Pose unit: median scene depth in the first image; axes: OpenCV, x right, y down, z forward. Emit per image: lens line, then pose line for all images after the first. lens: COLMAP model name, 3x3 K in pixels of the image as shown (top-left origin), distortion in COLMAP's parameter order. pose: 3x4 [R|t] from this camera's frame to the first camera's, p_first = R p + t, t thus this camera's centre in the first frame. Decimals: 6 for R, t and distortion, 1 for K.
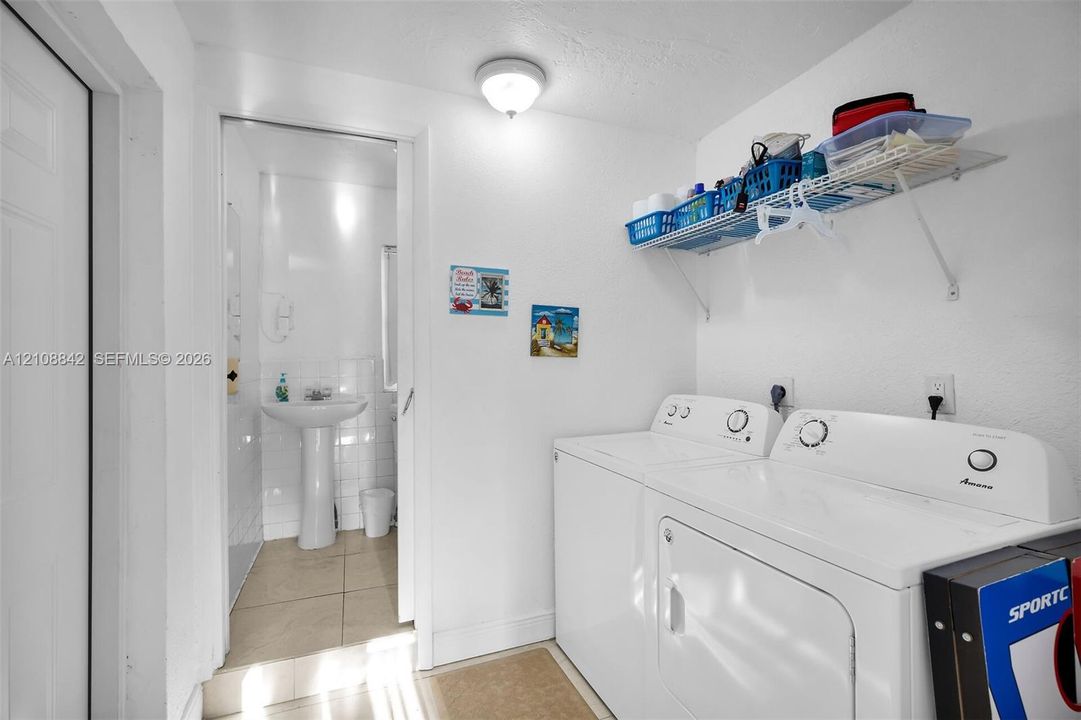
lens RADIAL K [[487.0, 0, 541.7], [0, 487.0, 362.0], [0, 0, 1]] dist [0.001493, 0.000441]
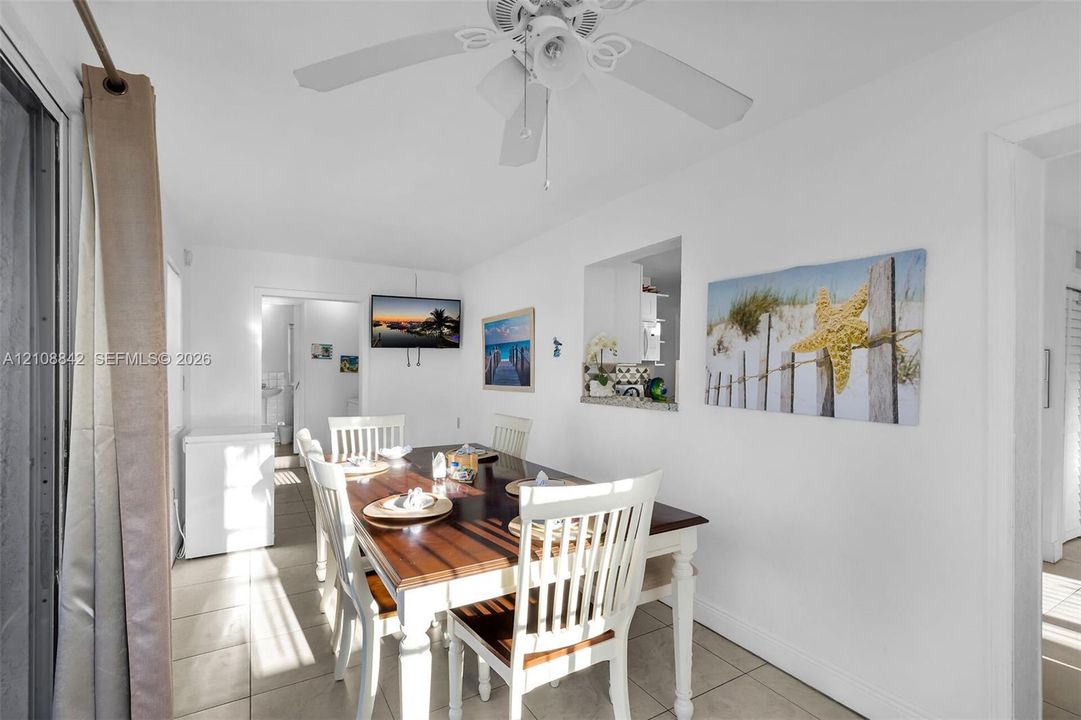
lens RADIAL K [[487.0, 0, 545.1], [0, 487.0, 359.9], [0, 0, 1]] dist [0.001493, 0.000441]
pose [[0.984982, 0.003973, 0.172609, 0.718124], [-0.001981, 0.999929, -0.011713, -0.056345], [-0.172643, 0.011195, 0.984921, -2.242671]]
